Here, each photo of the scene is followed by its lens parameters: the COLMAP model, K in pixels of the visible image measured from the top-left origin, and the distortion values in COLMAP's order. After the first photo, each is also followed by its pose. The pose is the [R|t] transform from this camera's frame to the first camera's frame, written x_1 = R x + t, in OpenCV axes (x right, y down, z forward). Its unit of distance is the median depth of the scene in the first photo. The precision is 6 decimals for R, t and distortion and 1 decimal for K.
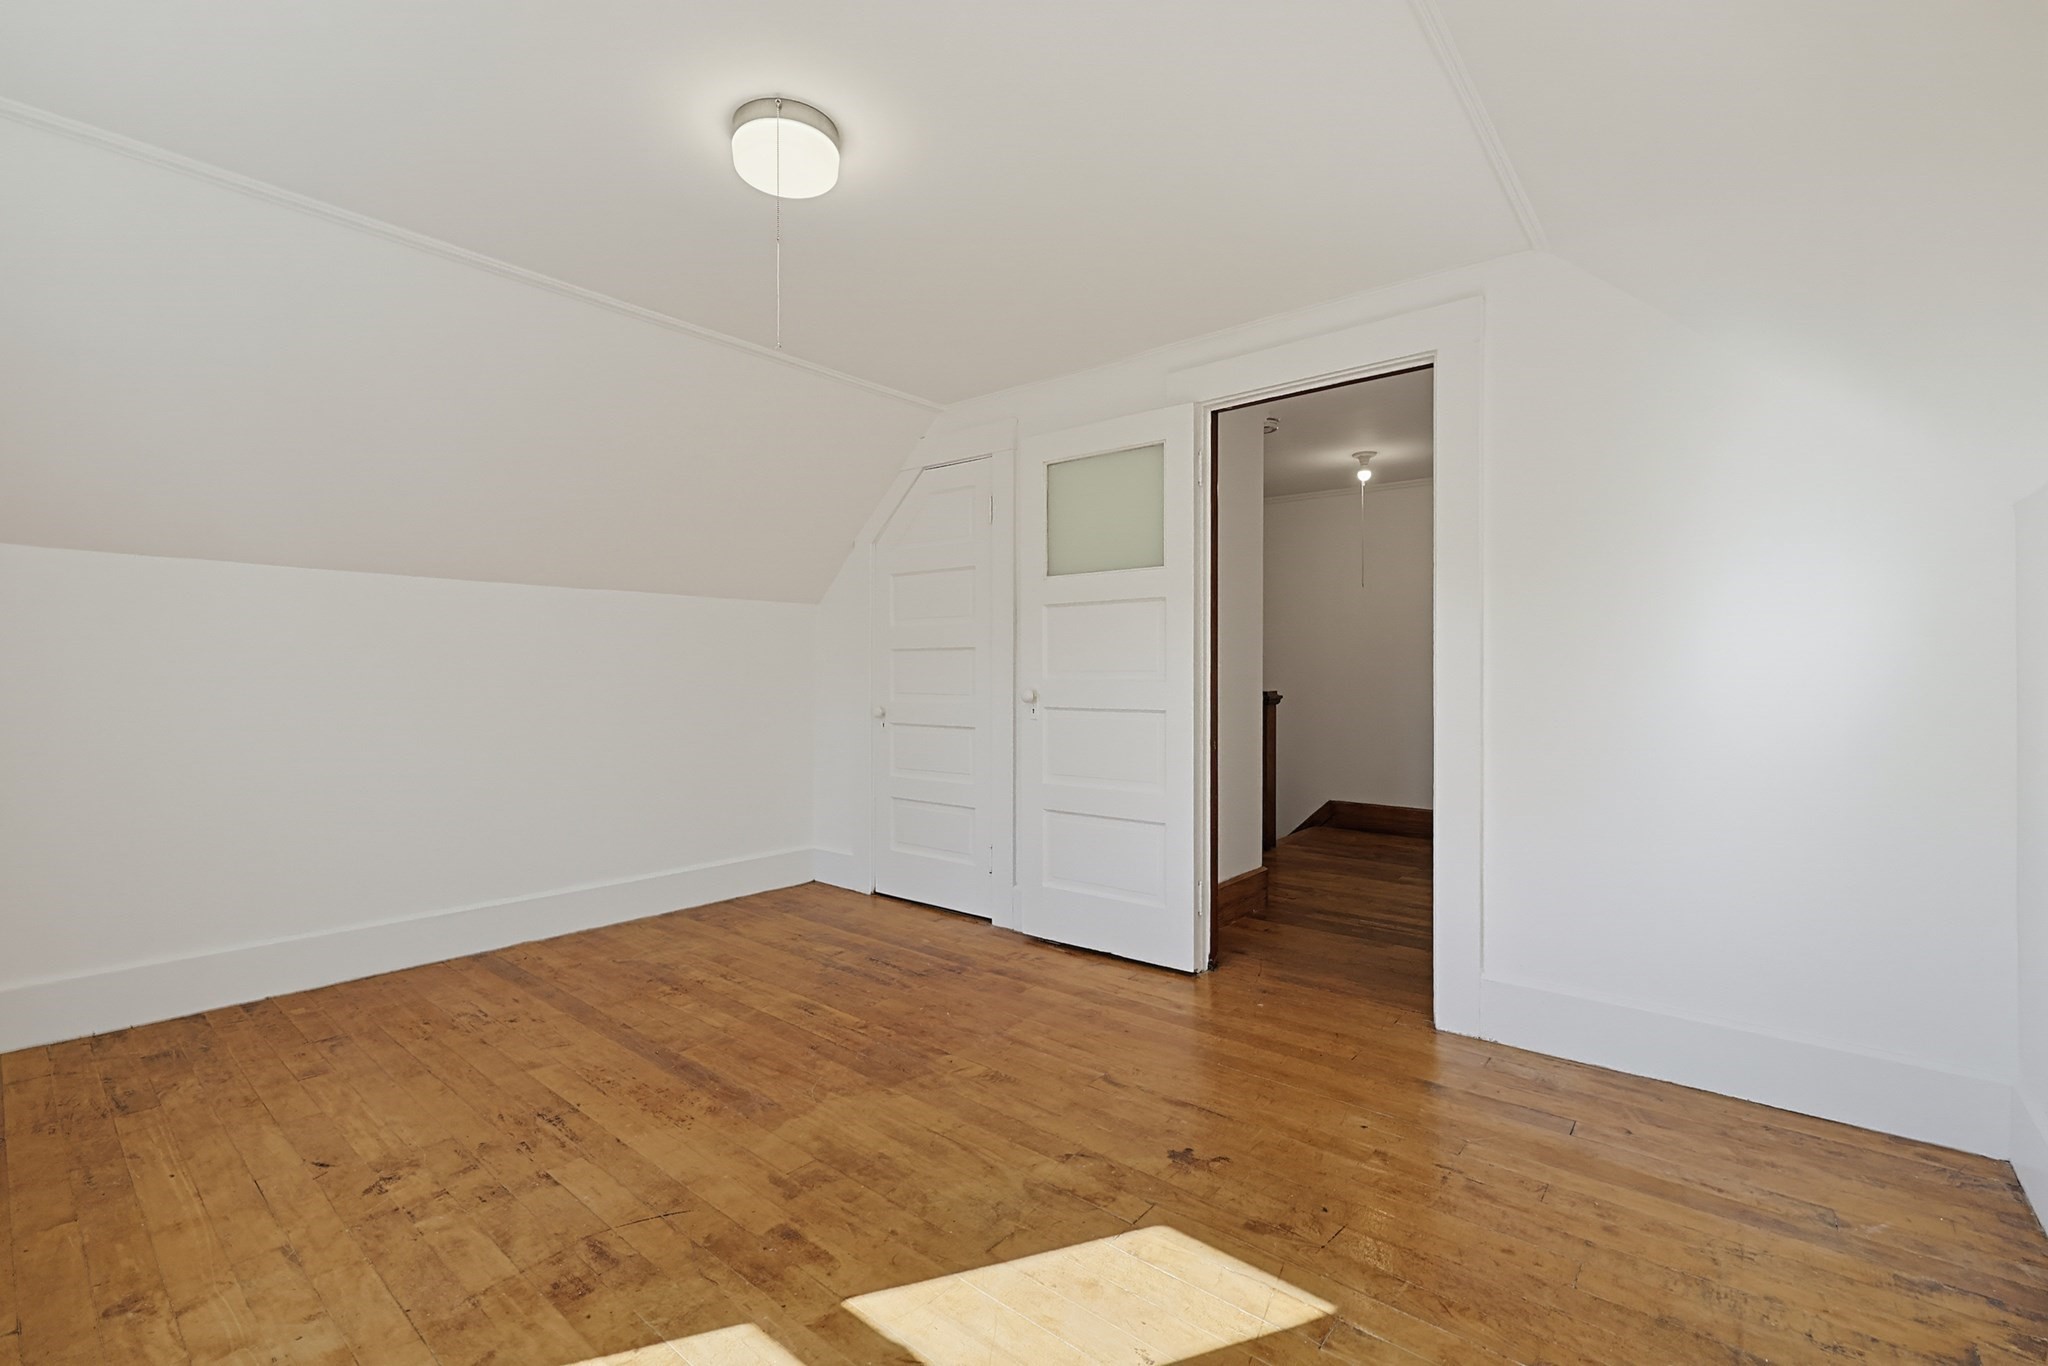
lens RADIAL K [[884.5, 0, 1023.6], [0, 884.5, 679.4], [0, 0, 1]] dist [0.000739, -0.000381]
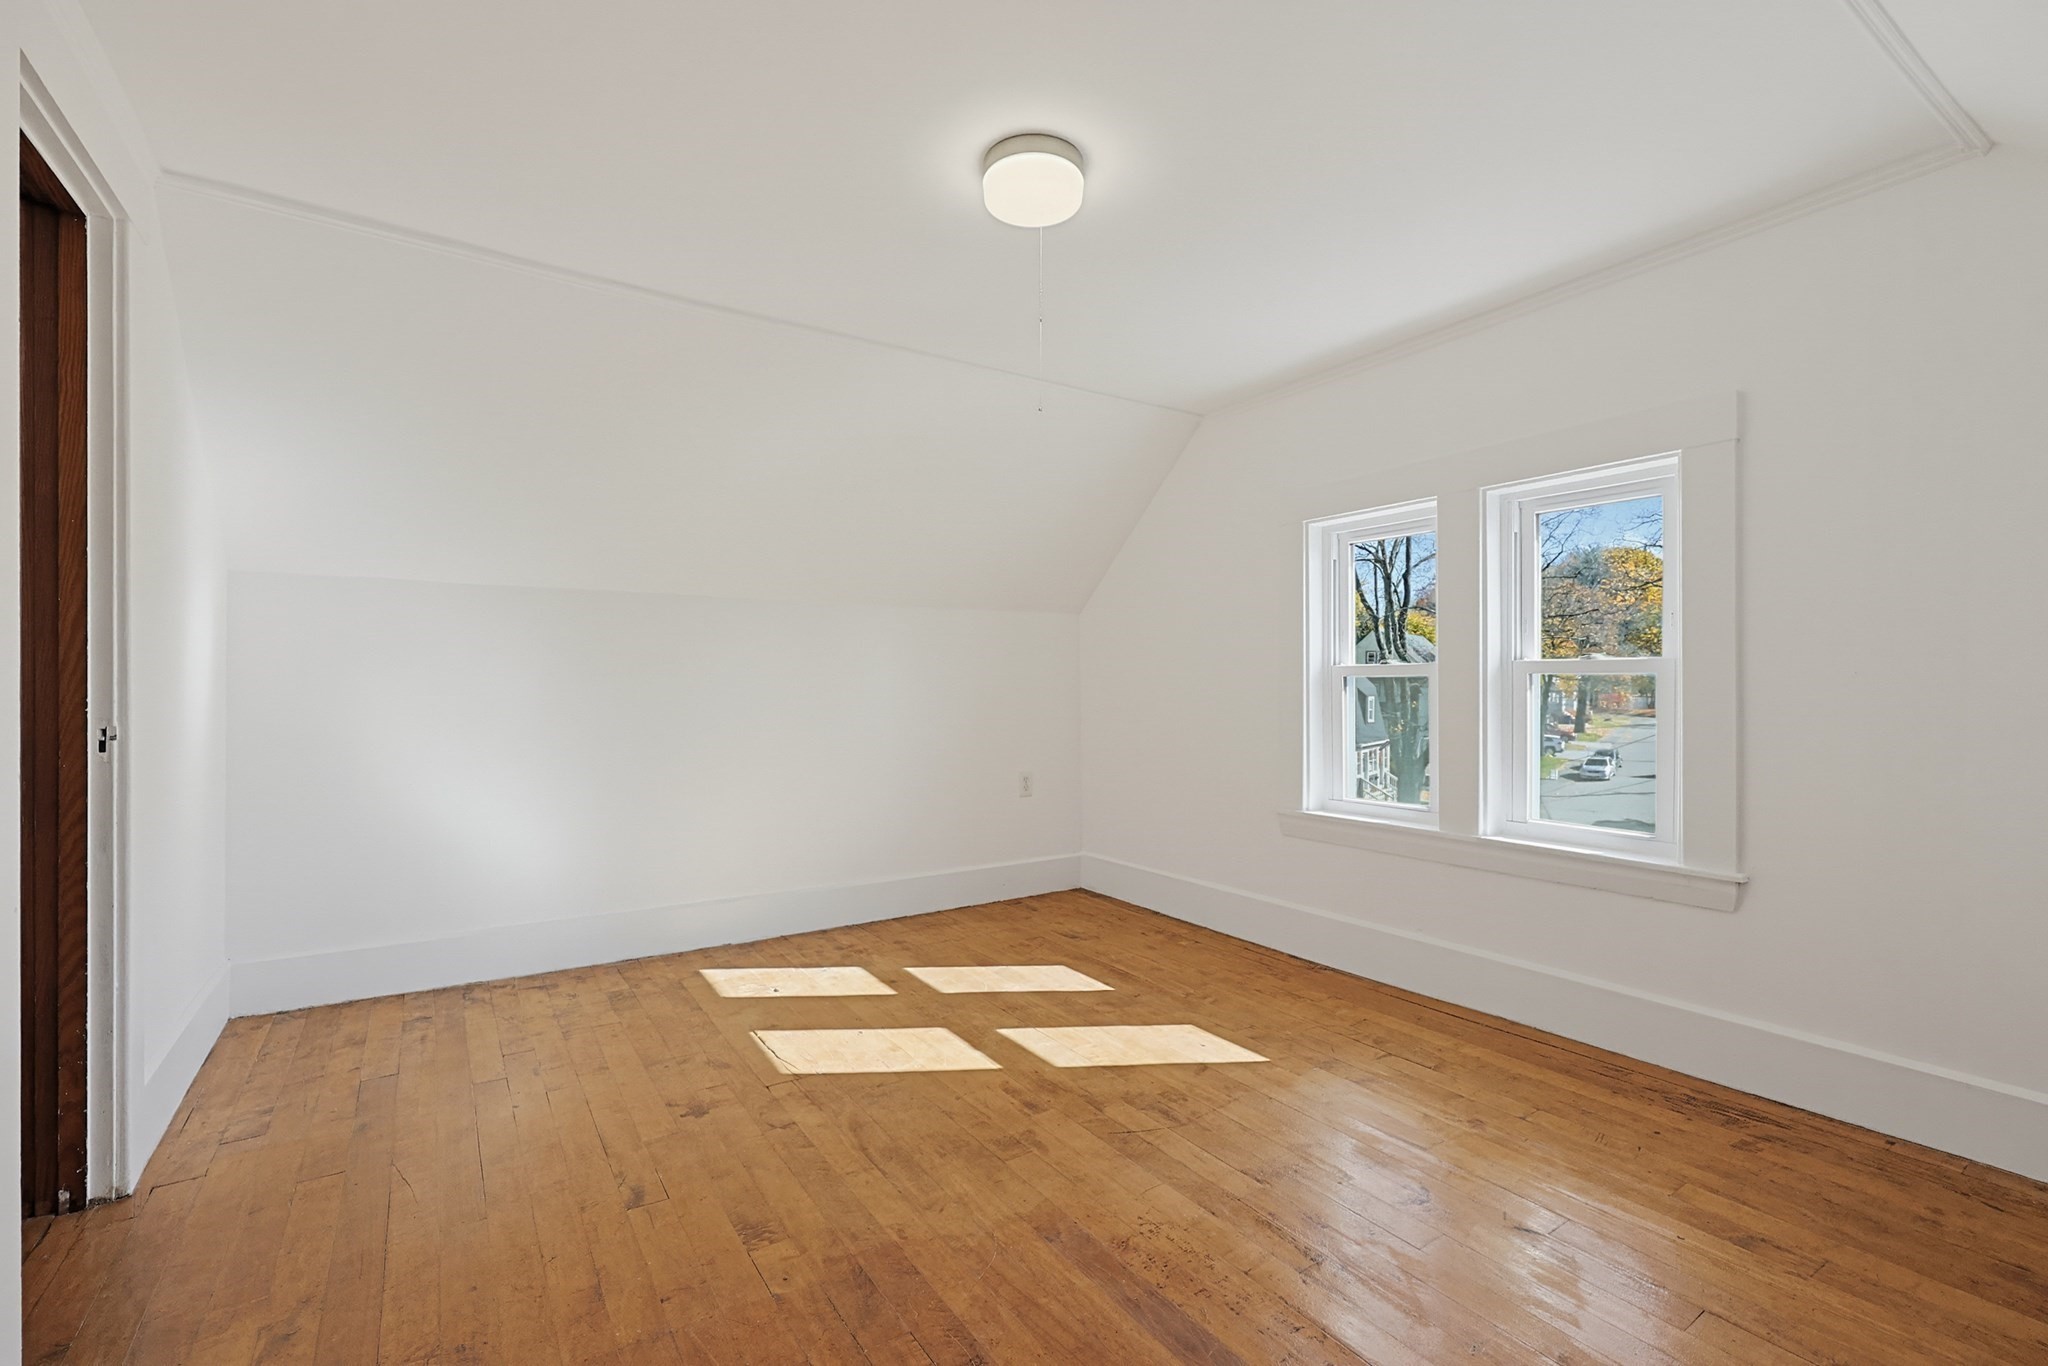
lens RADIAL K [[884.5, 0, 1024.3], [0, 884.5, 683.4], [0, 0, 1]] dist [0.000739, -0.000381]
pose [[-0.958590, 0.002046, 0.284781, -0.576740], [0.003125, 0.999990, 0.003334, -0.013188], [-0.284771, 0.004086, -0.958587, 2.069083]]
